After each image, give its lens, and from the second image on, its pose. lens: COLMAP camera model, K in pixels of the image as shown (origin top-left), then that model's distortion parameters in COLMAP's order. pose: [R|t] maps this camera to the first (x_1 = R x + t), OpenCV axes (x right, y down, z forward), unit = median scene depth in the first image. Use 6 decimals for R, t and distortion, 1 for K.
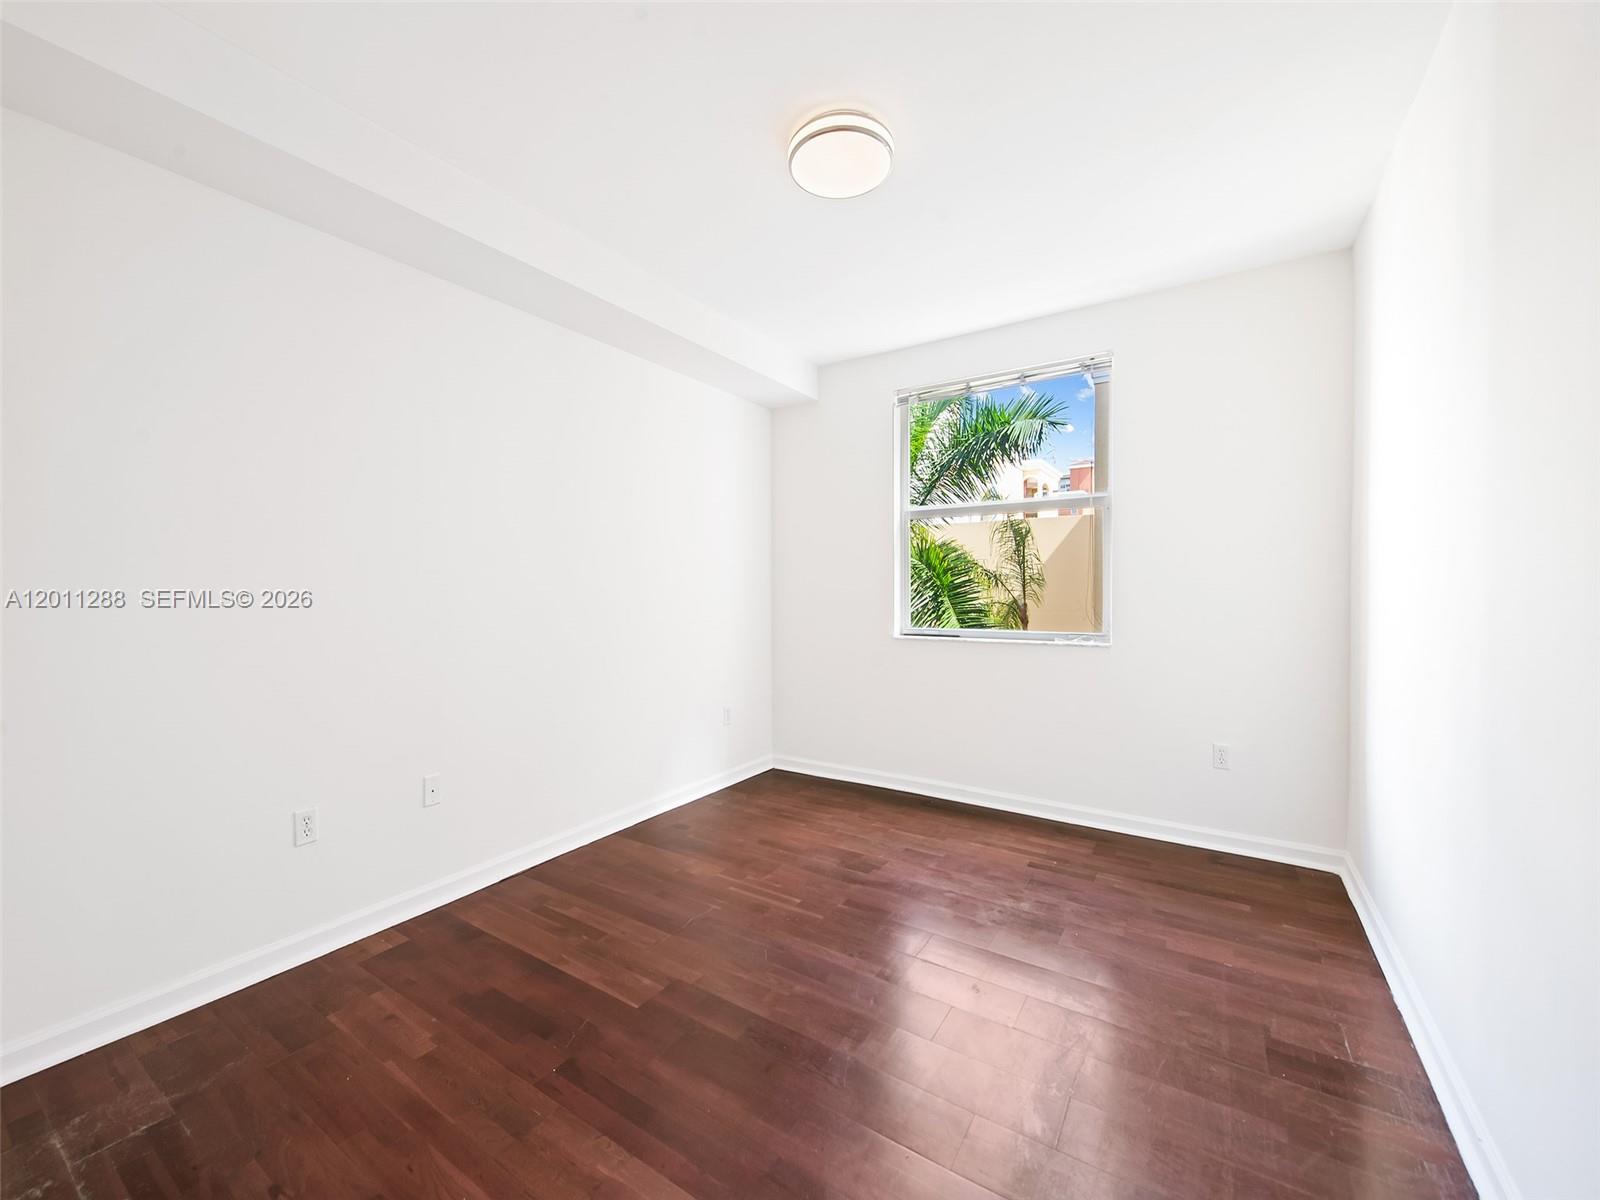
lens RADIAL K [[635.6, 0, 800.5], [0, 635.6, 596.2], [0, 0, 1]] dist [-0.000118, -0.000016]
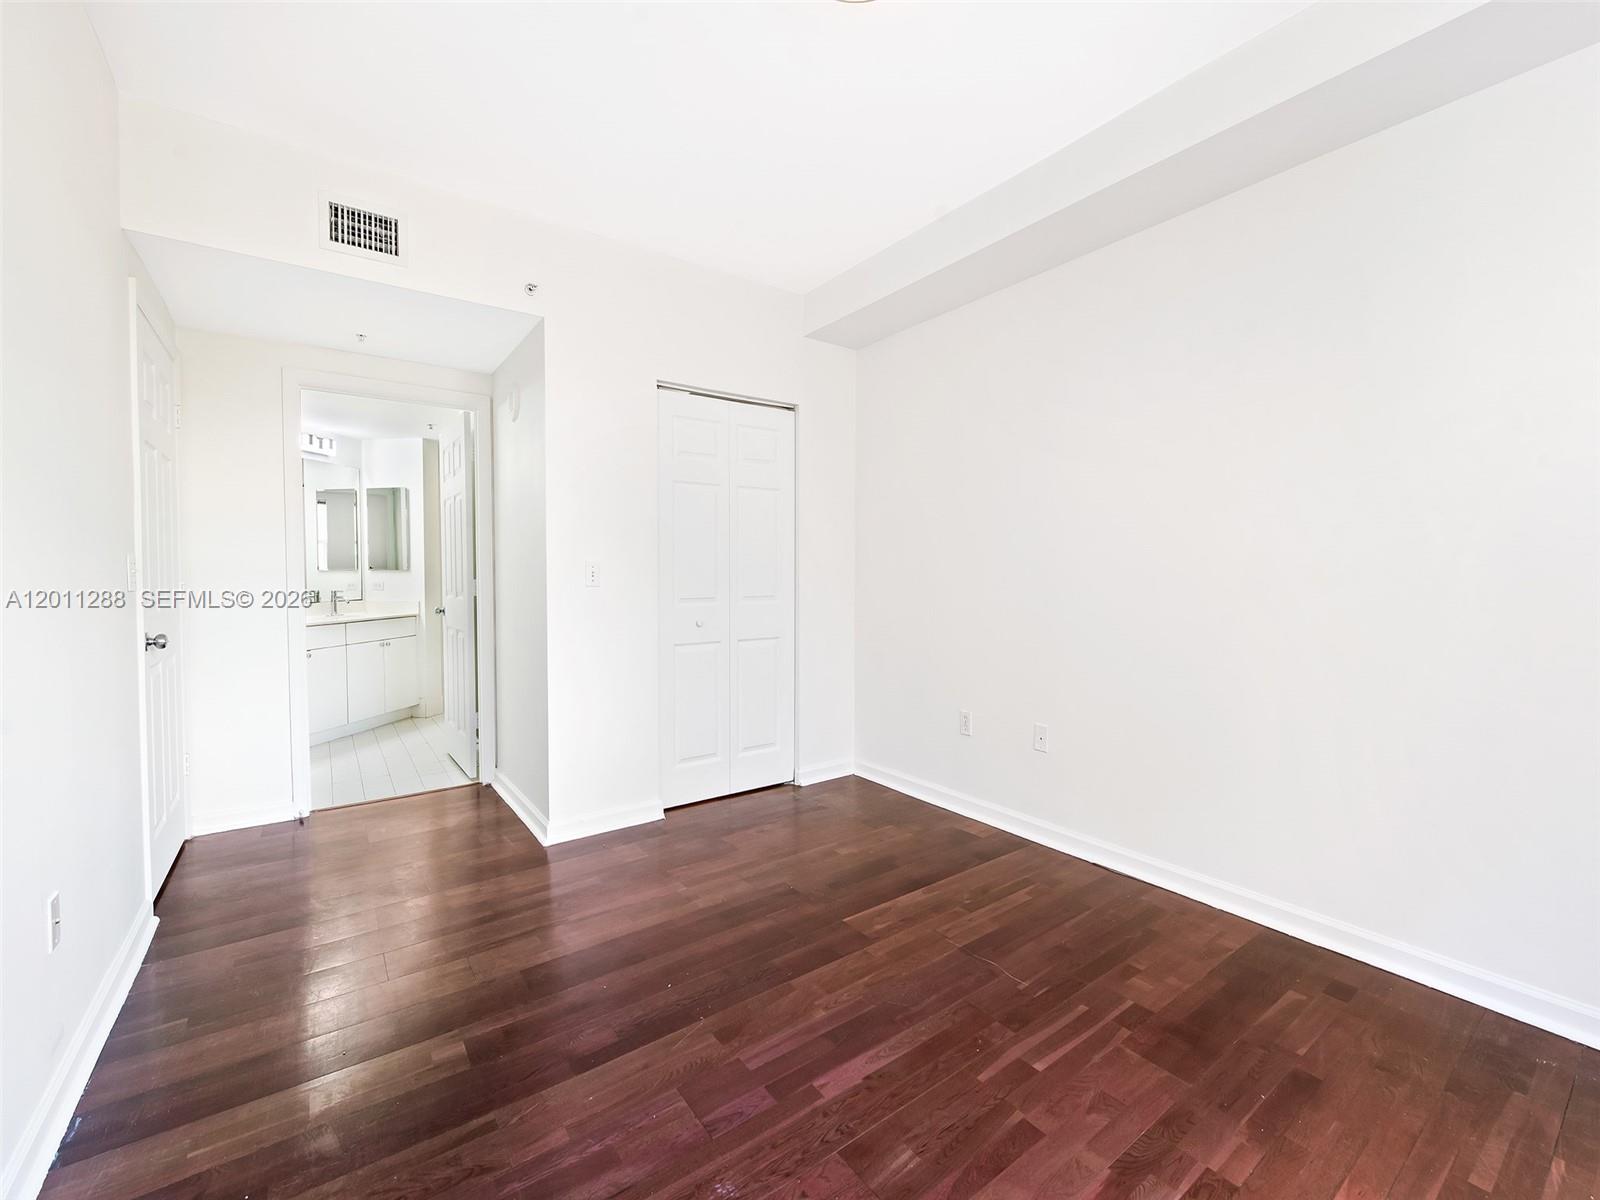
lens RADIAL K [[661.3, 0, 792.1], [0, 661.3, 595.1], [0, 0, 1]] dist [0.000775, 0.000047]
pose [[-0.361535, 0.038321, -0.931571, 0.668450], [-0.010917, 0.998912, 0.045328, 0.005625], [0.932295, 0.026558, -0.360724, 1.025991]]
